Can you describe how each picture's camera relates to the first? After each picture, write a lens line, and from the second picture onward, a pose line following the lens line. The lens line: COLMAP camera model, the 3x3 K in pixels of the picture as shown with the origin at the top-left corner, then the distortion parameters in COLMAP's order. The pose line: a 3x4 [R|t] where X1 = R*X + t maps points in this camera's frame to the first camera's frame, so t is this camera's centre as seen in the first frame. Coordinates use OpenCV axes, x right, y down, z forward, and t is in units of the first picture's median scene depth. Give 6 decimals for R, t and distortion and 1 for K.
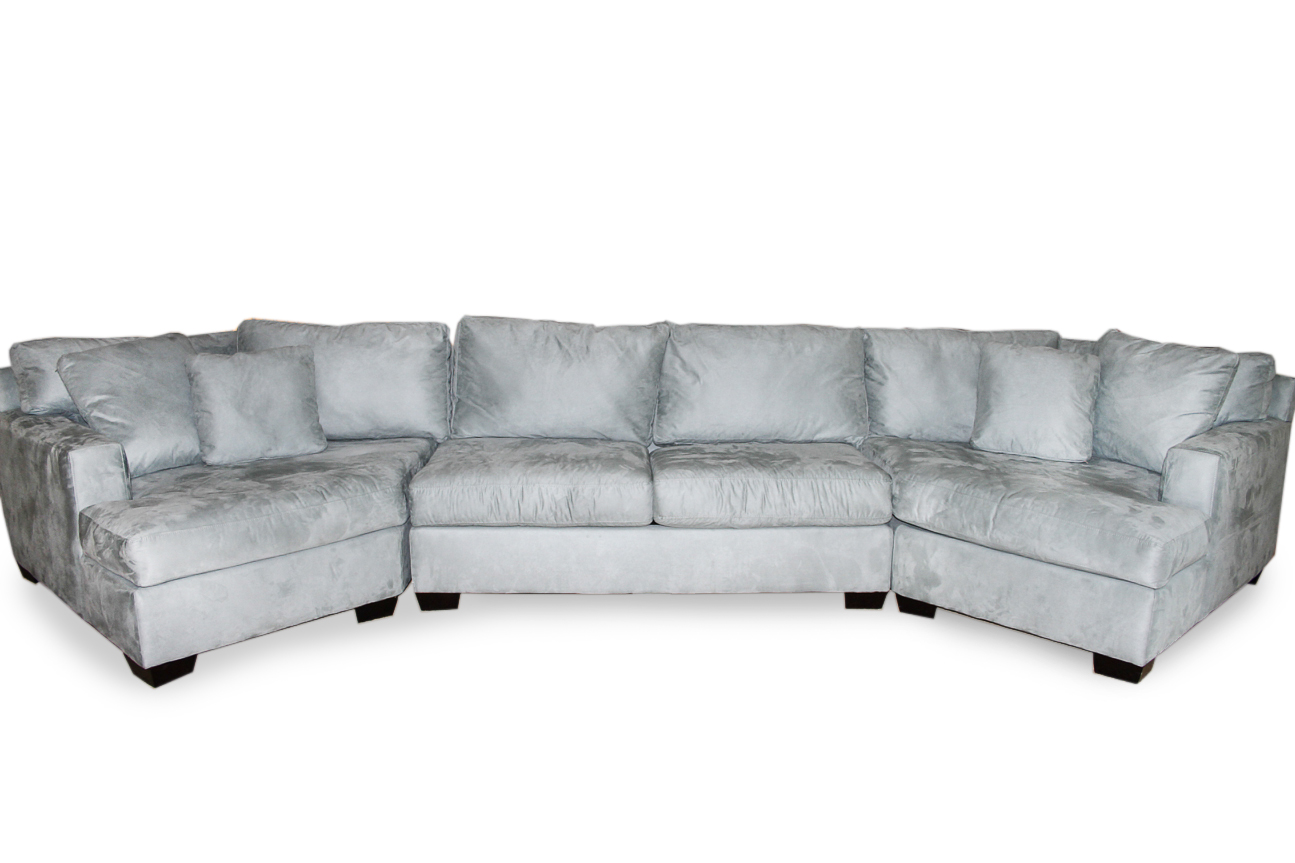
lens RADIAL K [[1089.0, 0, 647.5], [0, 1089.0, 431.5], [0, 0, 1]] dist [-0.094121, 0.002407]
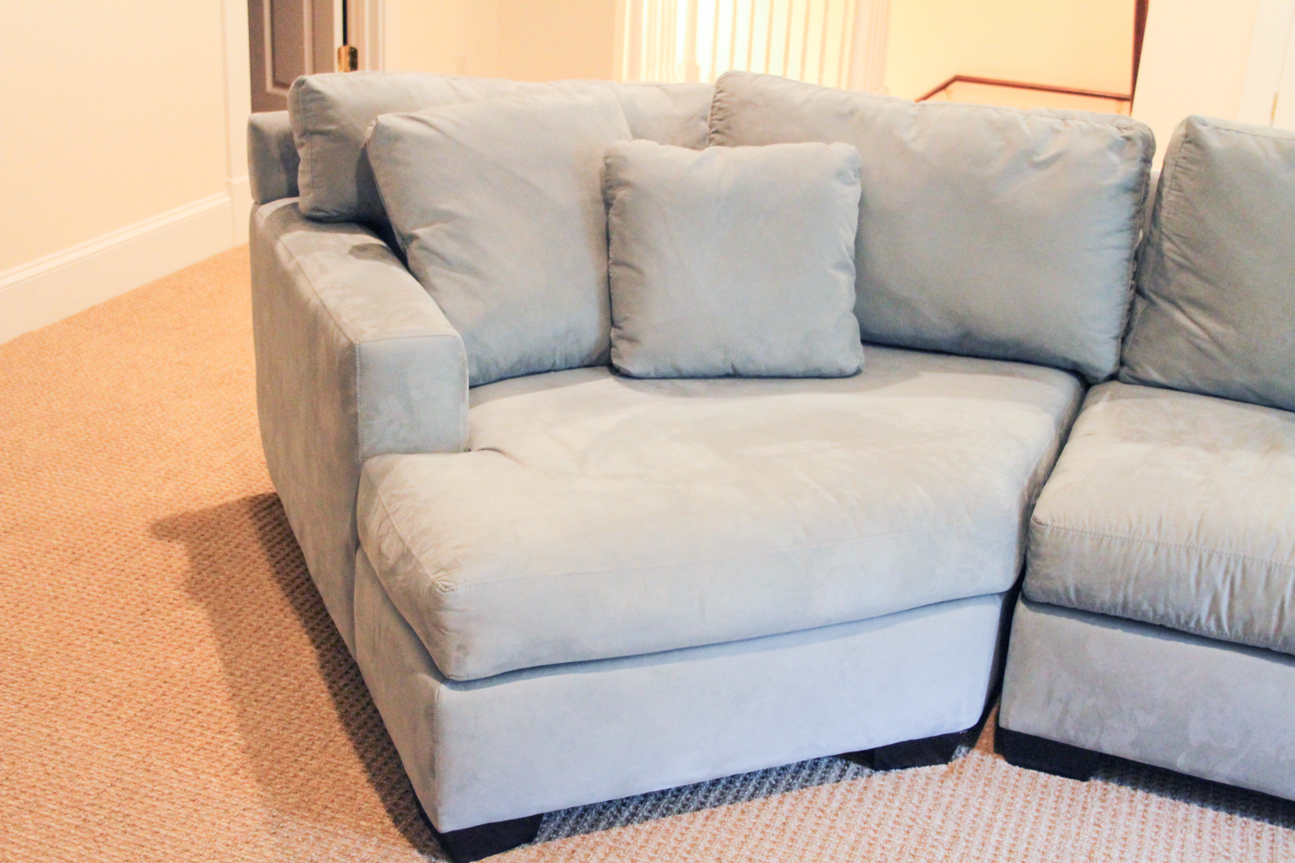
lens RADIAL K [[1667.4, 0, 647.5], [0, 1667.4, 431.5], [0, 0, 1]] dist [-0.035217, 0.057254]
pose [[0.922174, 0.188868, -0.337526, -0.138880], [-0.130181, 0.973318, 0.188959, -0.092702], [0.364208, -0.130313, 0.922156, 0.299775]]
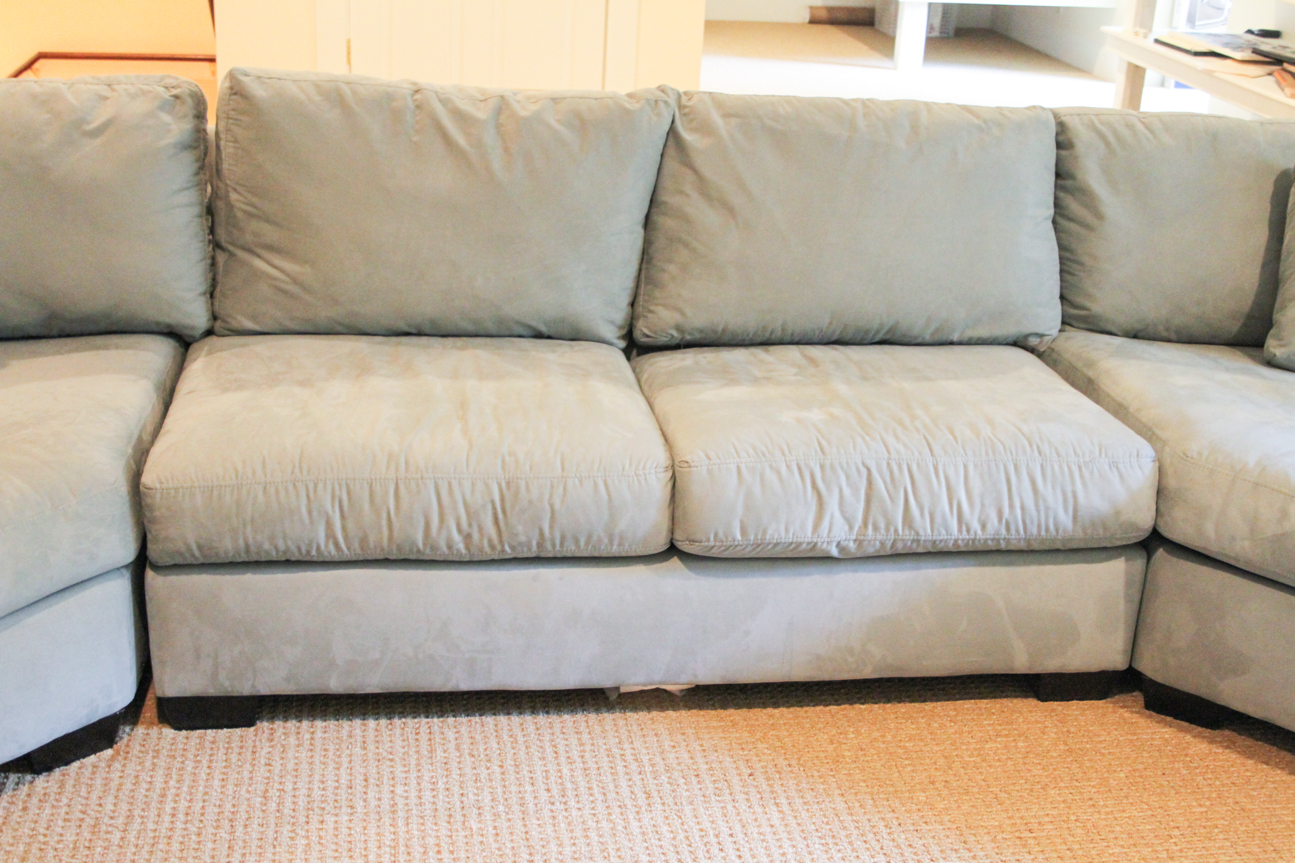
lens RADIAL K [[1667.4, 0, 647.5], [0, 1667.4, 431.5], [0, 0, 1]] dist [-0.035217, 0.057254]
pose [[0.992117, -0.004150, 0.125247, -0.096311], [-0.017656, 0.984853, 0.172490, -0.092152], [-0.124065, -0.173342, 0.977016, 0.295778]]
